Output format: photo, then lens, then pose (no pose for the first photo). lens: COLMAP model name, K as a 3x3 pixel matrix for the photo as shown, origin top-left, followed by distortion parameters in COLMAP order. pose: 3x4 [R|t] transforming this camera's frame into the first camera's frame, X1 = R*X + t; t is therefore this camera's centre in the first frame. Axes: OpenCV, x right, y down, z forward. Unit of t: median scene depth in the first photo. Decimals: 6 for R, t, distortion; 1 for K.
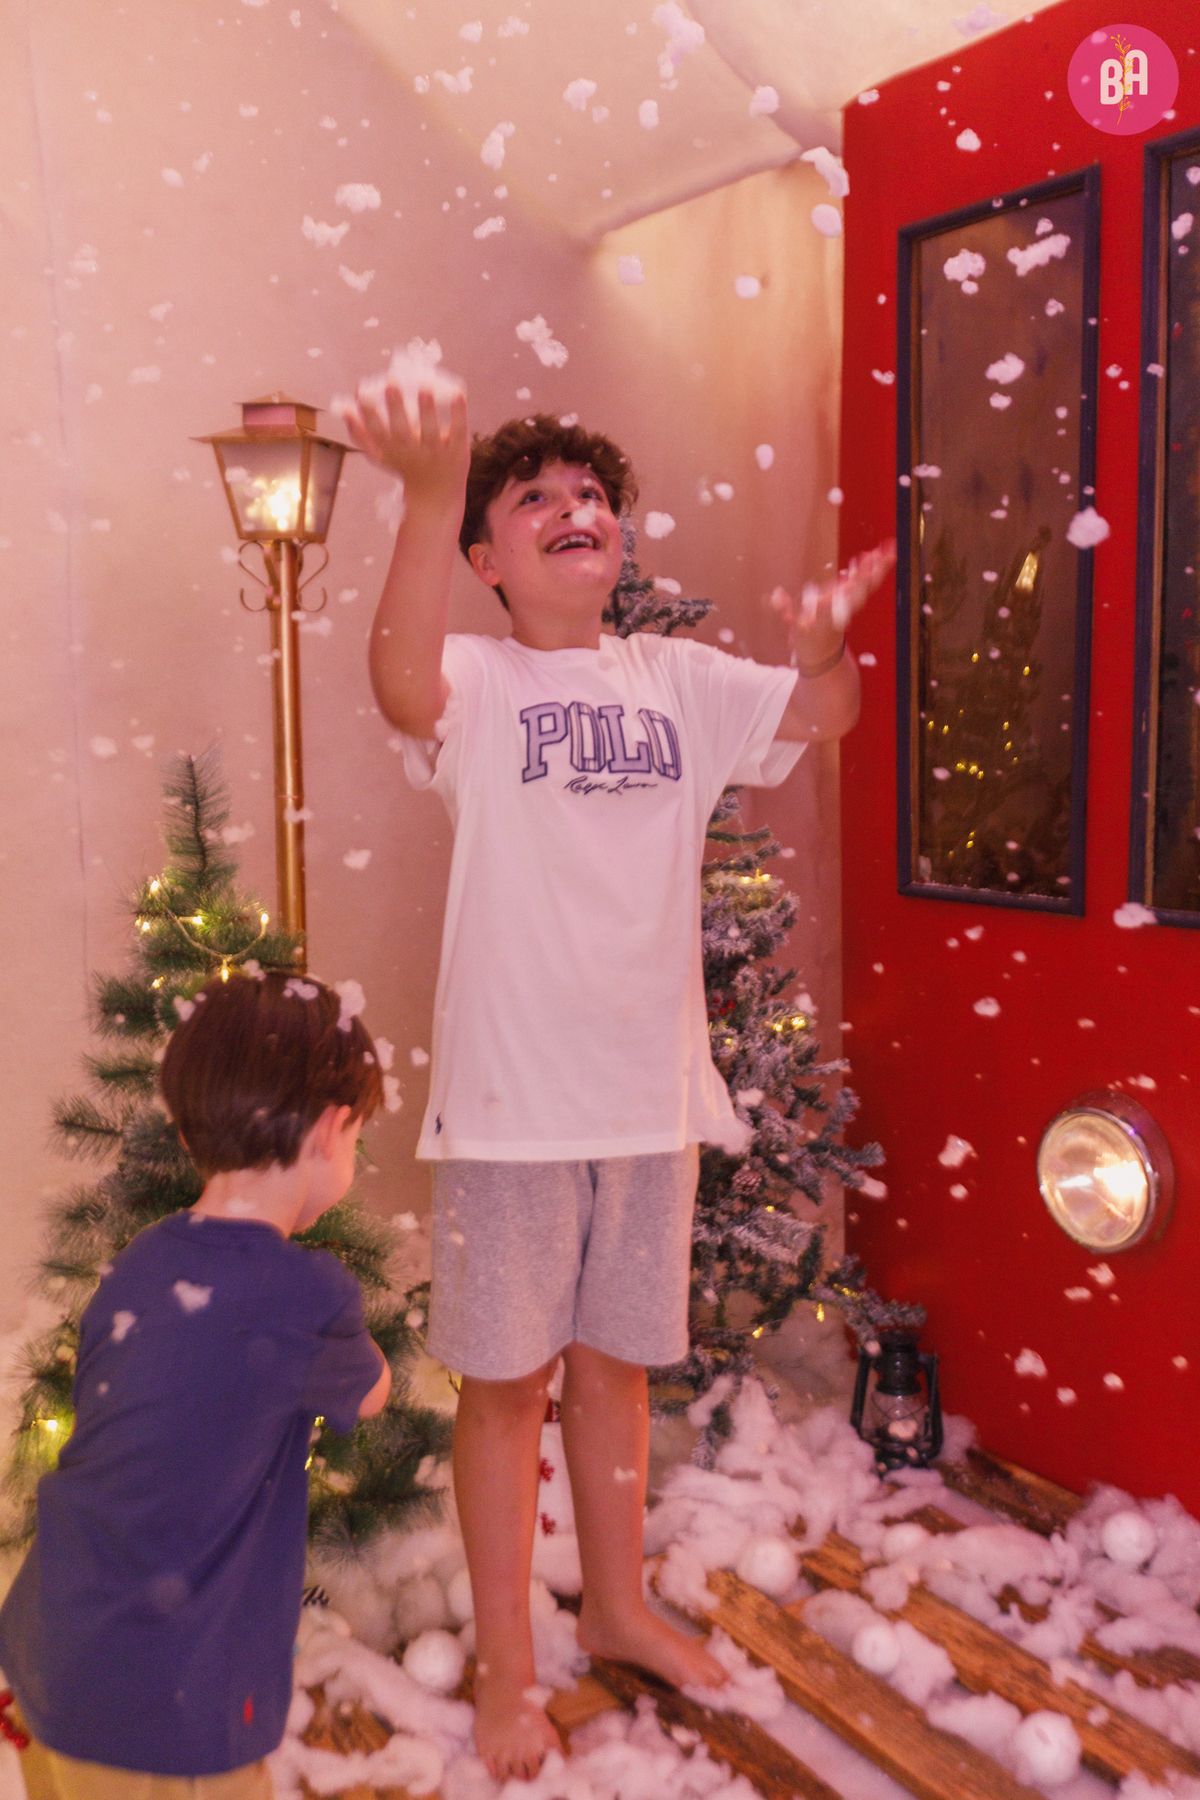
lens RADIAL K [[1739.3, 0, 600.0], [0, 1739.3, 900.0], [0, 0, 1]] dist [-0.033973, 0.038612]
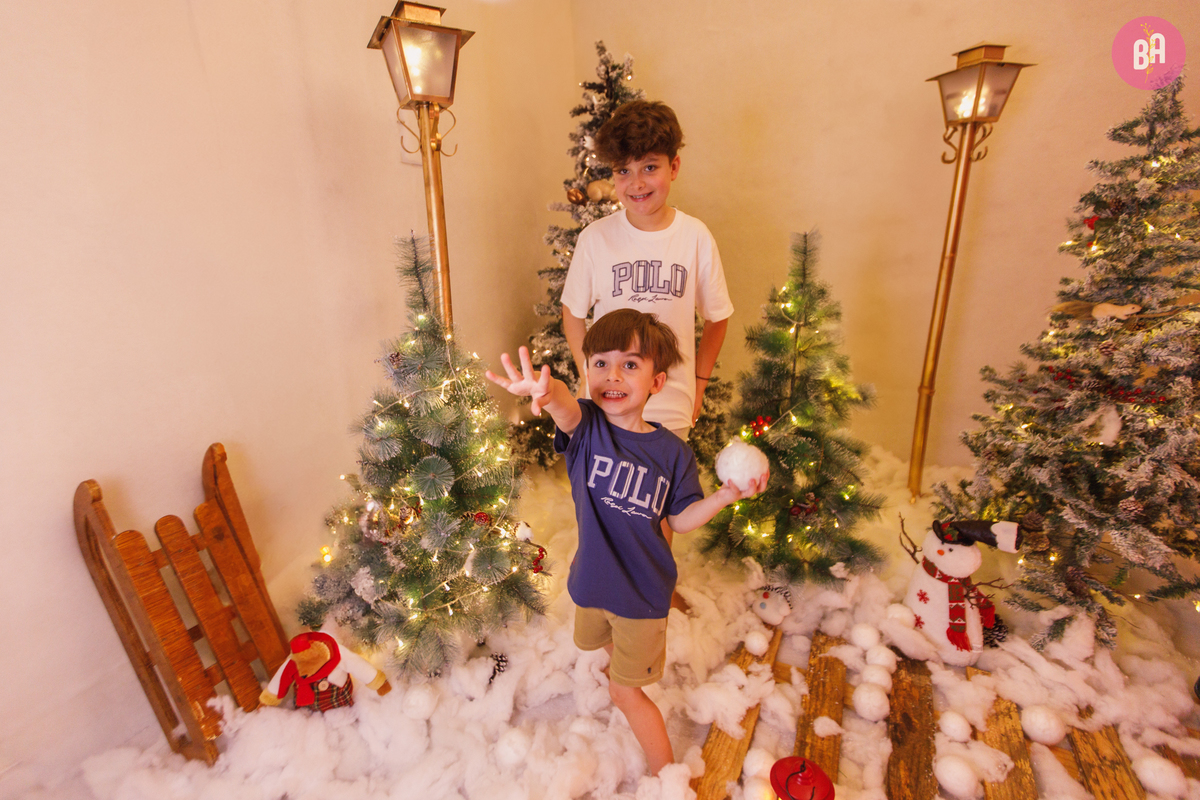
lens RADIAL K [[563.5, 0, 585.8], [0, 563.5, 401.9], [0, 0, 1]] dist [0.000686, -0.000341]
pose [[0.538946, 0.243571, -0.806356, 0.231094], [-0.096866, 0.968851, 0.227912, -0.001511], [0.836752, -0.044724, 0.545752, 0.330232]]
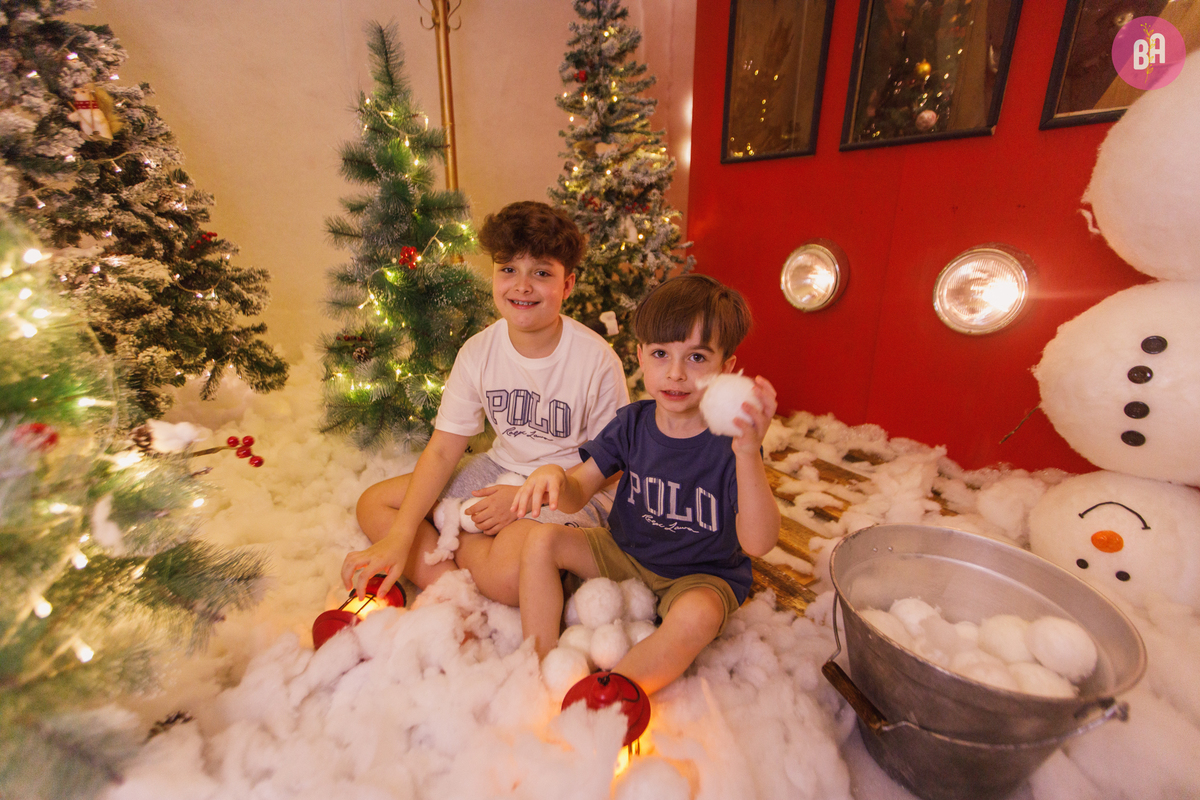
lens RADIAL K [[533.3, 0, 600.0], [0, 533.3, 400.0], [0, 0, 1]] dist [-0.000541, -0.000856]
pose [[0.998216, 0.001657, 0.059689, -0.030088], [-0.014225, 0.977435, 0.210758, 0.180139], [-0.057993, -0.211231, 0.975714, 0.312162]]
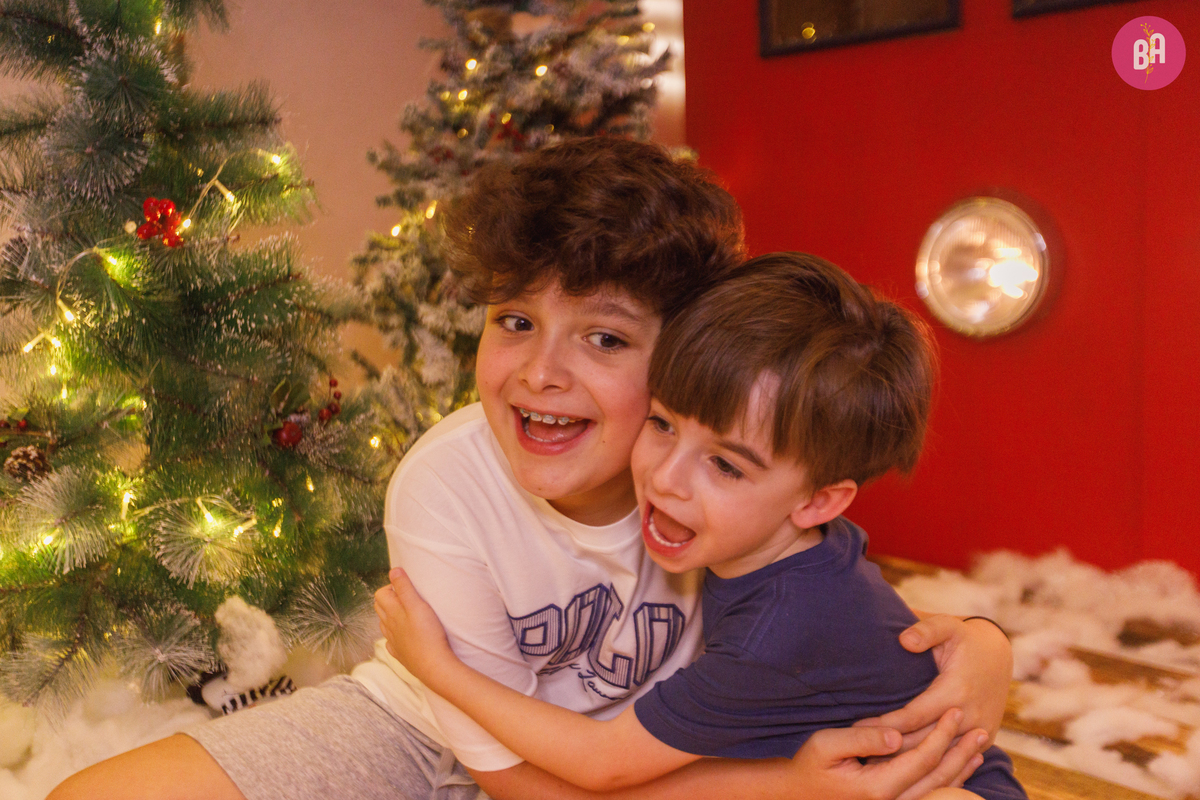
lens RADIAL K [[1159.5, 0, 578.7], [0, 1159.5, 399.0], [0, 0, 1]] dist [-0.033973, 0.038612]
pose [[0.977078, -0.038459, 0.209380, -0.120707], [0.033504, 0.999069, 0.027163, 0.222970], [-0.210229, -0.019525, 0.977457, 0.355368]]
